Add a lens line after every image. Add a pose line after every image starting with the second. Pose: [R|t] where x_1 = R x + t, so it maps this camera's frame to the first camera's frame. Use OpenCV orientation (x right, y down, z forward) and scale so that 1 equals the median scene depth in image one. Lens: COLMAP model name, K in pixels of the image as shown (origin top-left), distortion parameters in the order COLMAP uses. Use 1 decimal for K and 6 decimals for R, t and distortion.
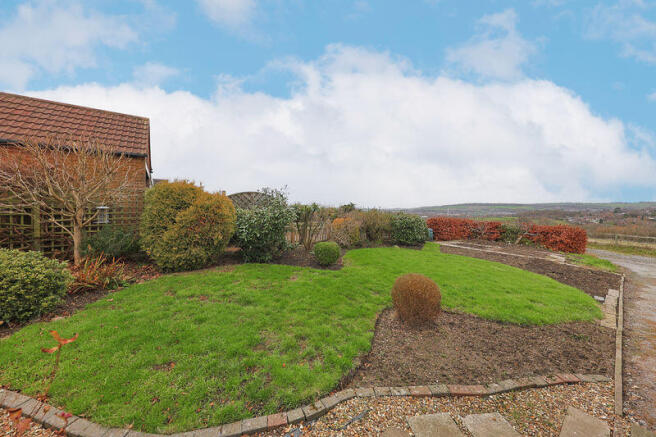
lens RADIAL K [[215.4, 0, 329.9], [0, 215.4, 213.8], [0, 0, 1]] dist [-0.009396, -0.000146]
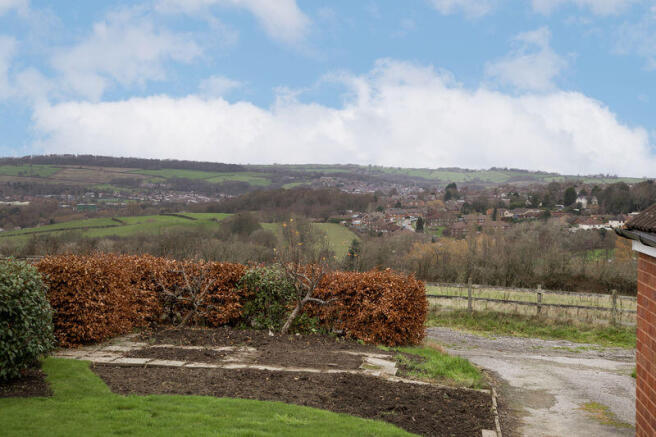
lens RADIAL K [[1054.6, 0, 327.7], [0, 1054.6, 219.3], [0, 0, 1]] dist [0.221711, 0.000000]
pose [[0.679777, -0.013456, 0.733295, -0.262493], [-0.002949, 0.999773, 0.021079, -0.064990], [-0.733413, -0.016491, 0.679583, -0.138921]]
